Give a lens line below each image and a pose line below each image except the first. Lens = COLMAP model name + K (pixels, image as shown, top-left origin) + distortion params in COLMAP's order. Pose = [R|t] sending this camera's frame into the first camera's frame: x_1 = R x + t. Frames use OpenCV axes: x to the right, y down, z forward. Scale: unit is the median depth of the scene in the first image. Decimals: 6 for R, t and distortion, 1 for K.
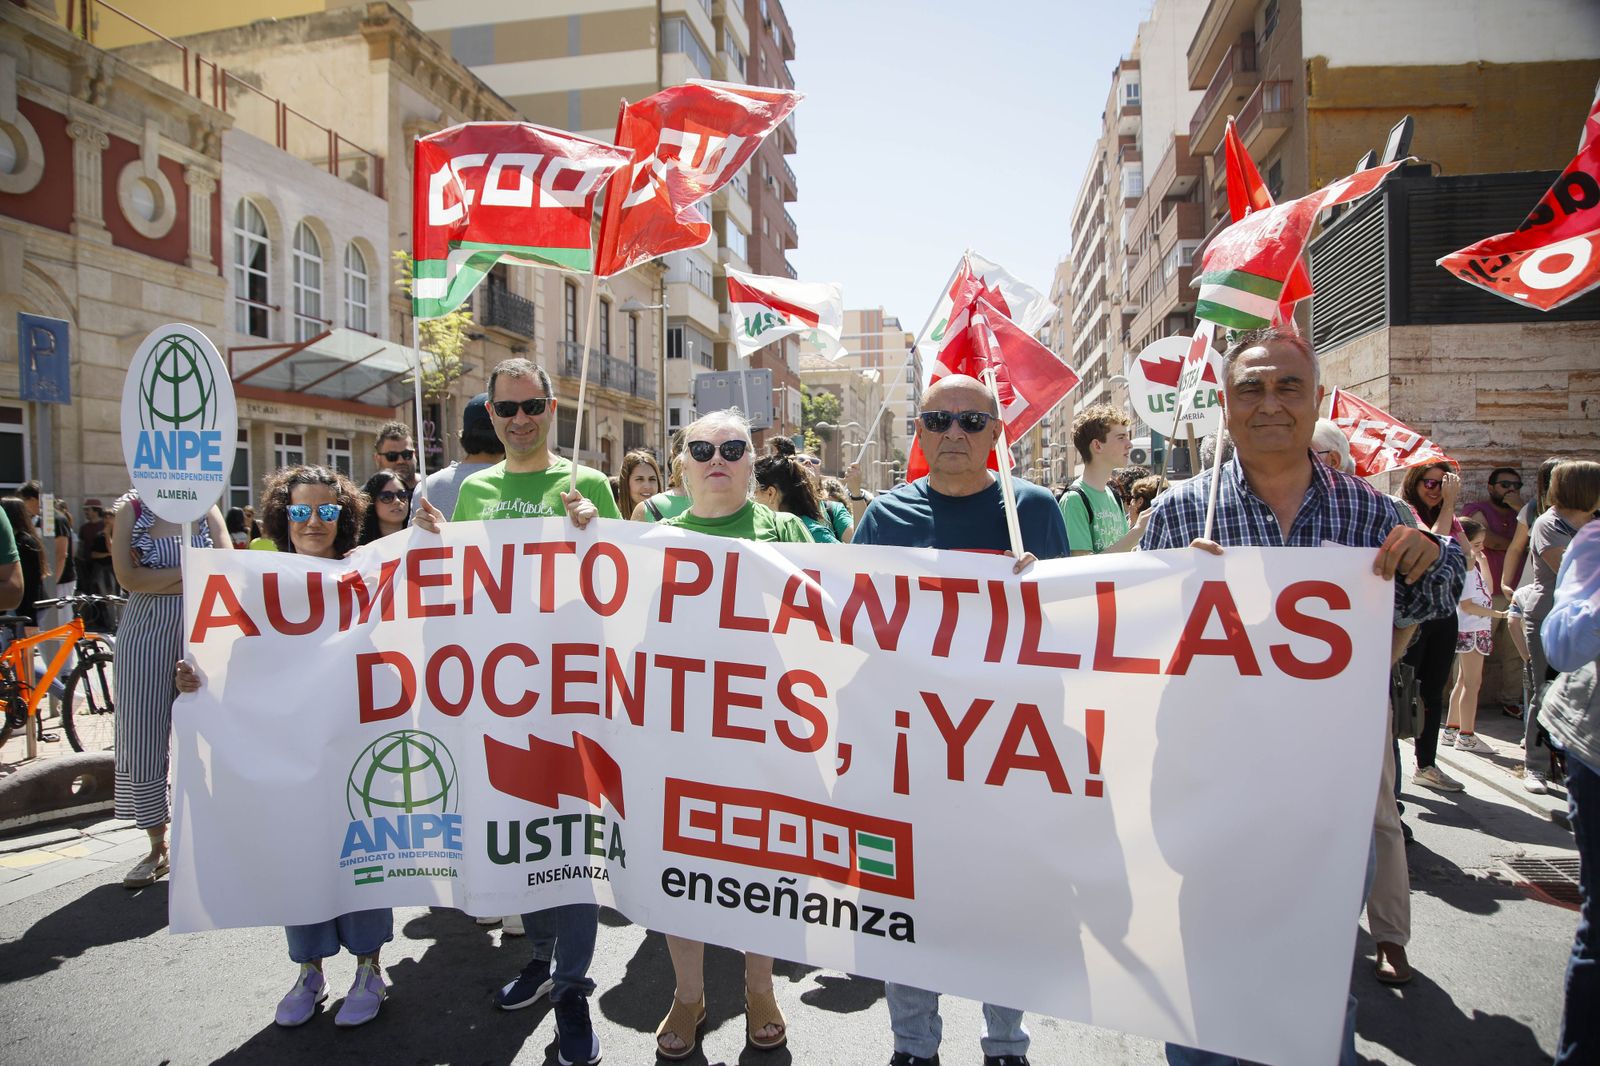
lens RADIAL K [[1114.0, 0, 768.2], [0, 1114.0, 543.0], [0, 0, 1]] dist [-0.131500, 0.094546]
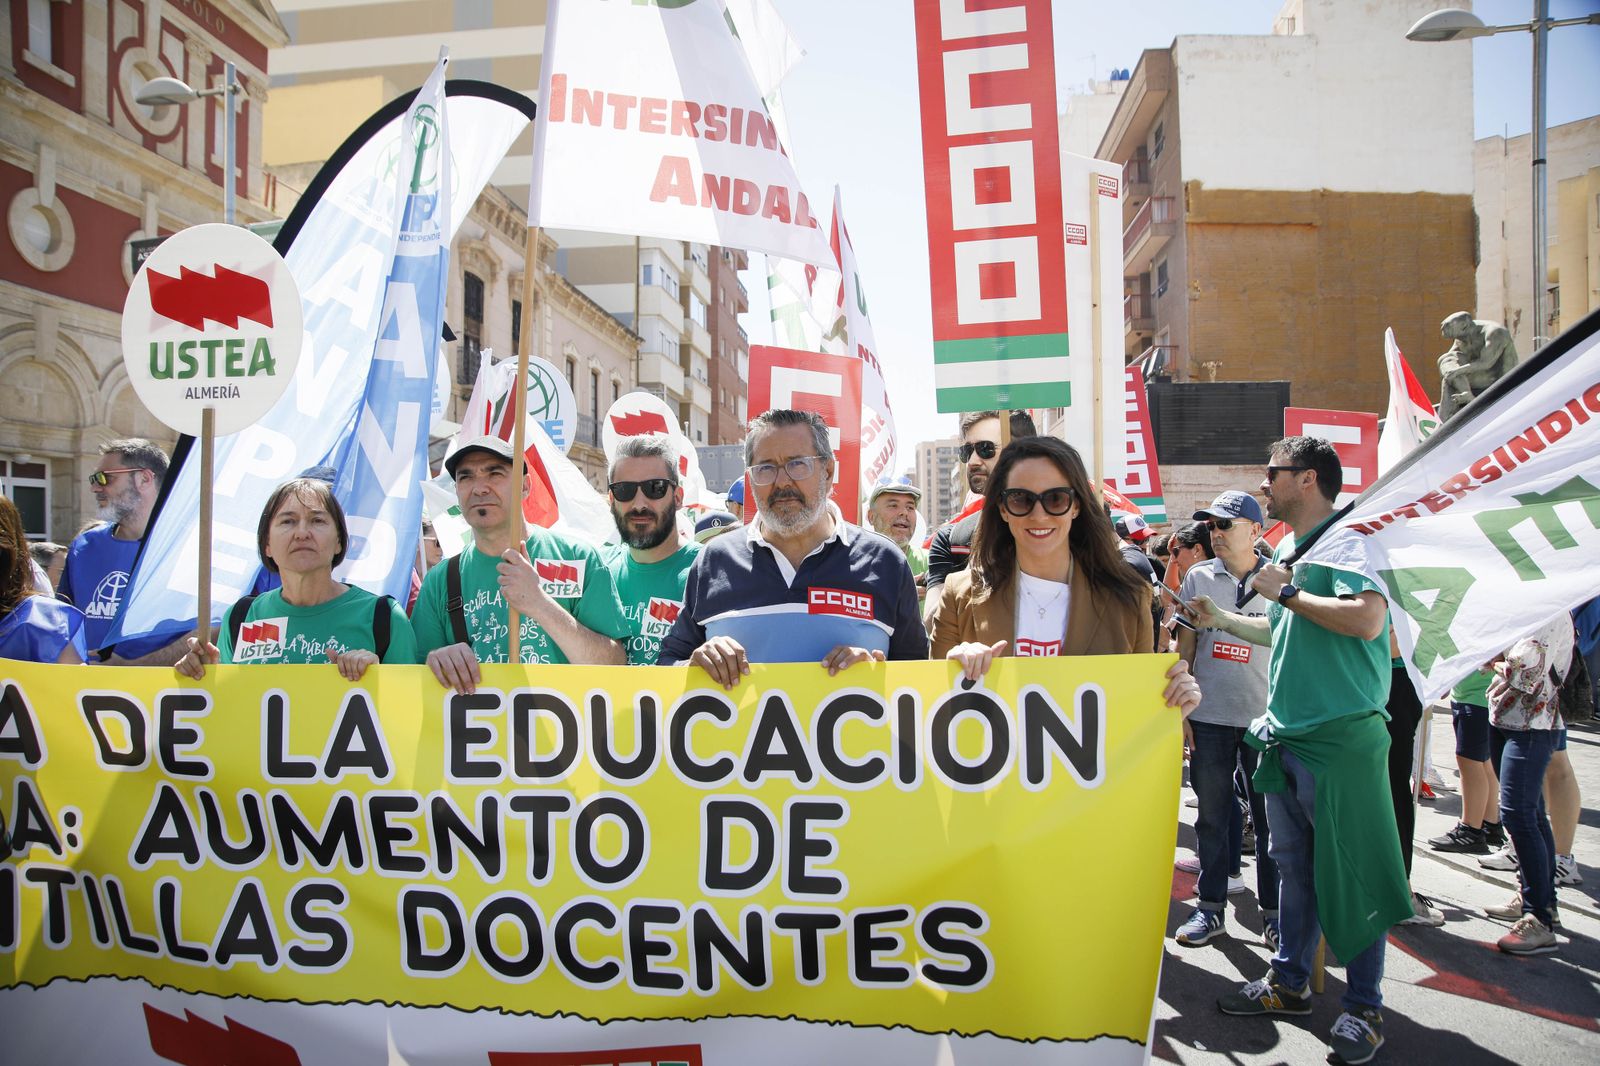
lens RADIAL K [[1114.0, 0, 770.6], [0, 1114.0, 541.9], [0, 0, 1]] dist [-0.131500, 0.094546]
pose [[0.997932, 0.008122, 0.063769, -0.031186], [-0.005886, 0.999364, -0.035167, -0.001231], [-0.064014, 0.034719, 0.997345, -0.146486]]
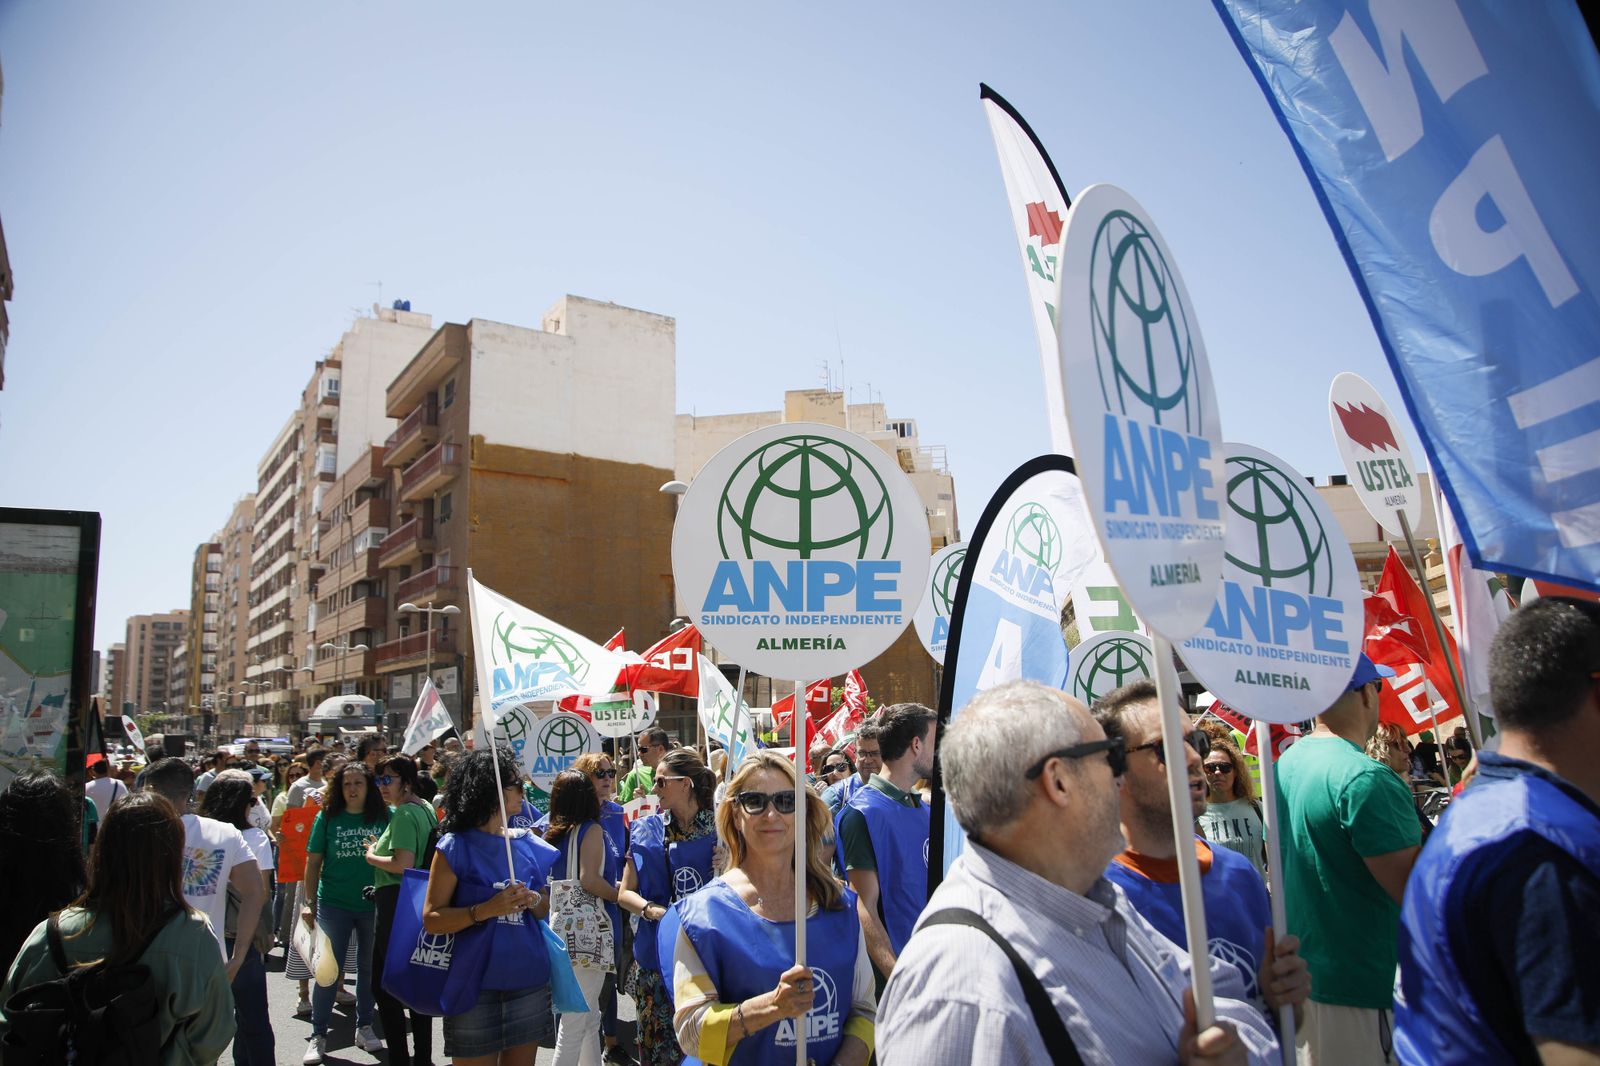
lens RADIAL K [[1114.0, 0, 798.0], [0, 1114.0, 528.4], [0, 0, 1]] dist [-0.131500, 0.094546]
pose [[0.723974, 0.109662, 0.681055, -0.162343], [0.038792, 0.979249, -0.198914, -0.004798], [-0.688736, 0.170428, 0.704697, -0.305849]]
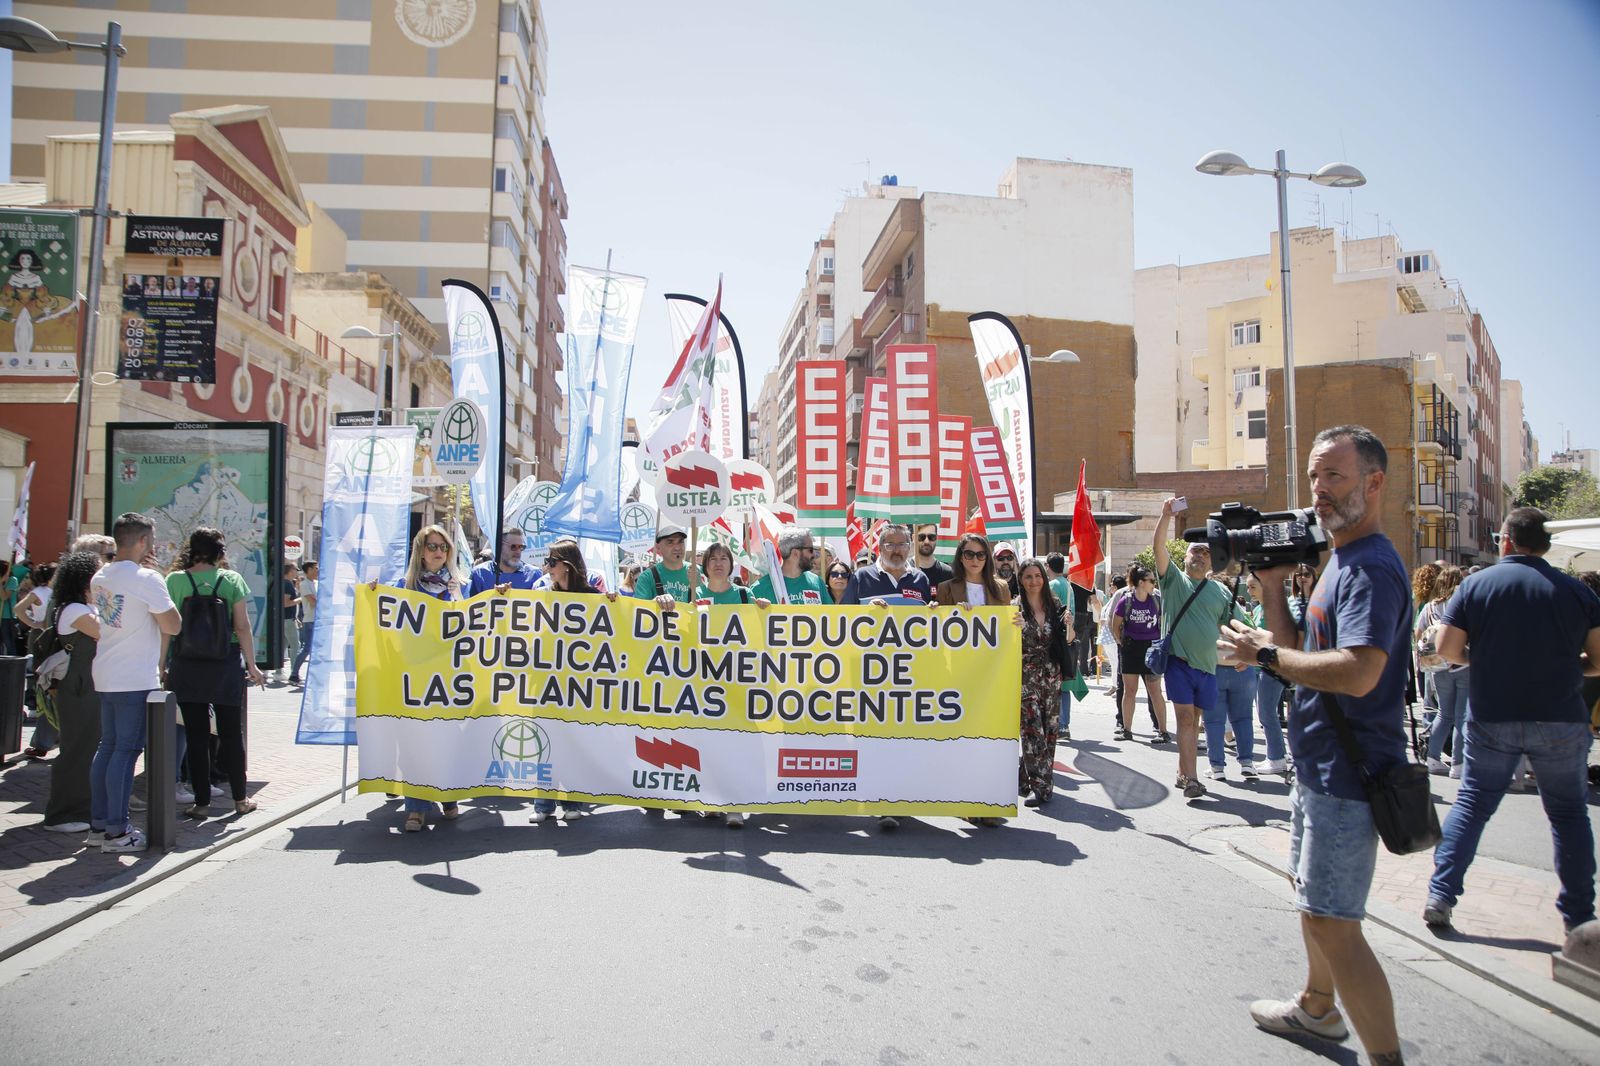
lens RADIAL K [[1114.0, 0, 786.4], [0, 1114.0, 536.0], [0, 0, 1]] dist [-0.131500, 0.094546]
pose [[0.961173, 0.033803, 0.273868, -0.108025], [-0.014725, 0.997338, -0.071419, 0.005010], [-0.275553, 0.064614, 0.959112, -0.403883]]
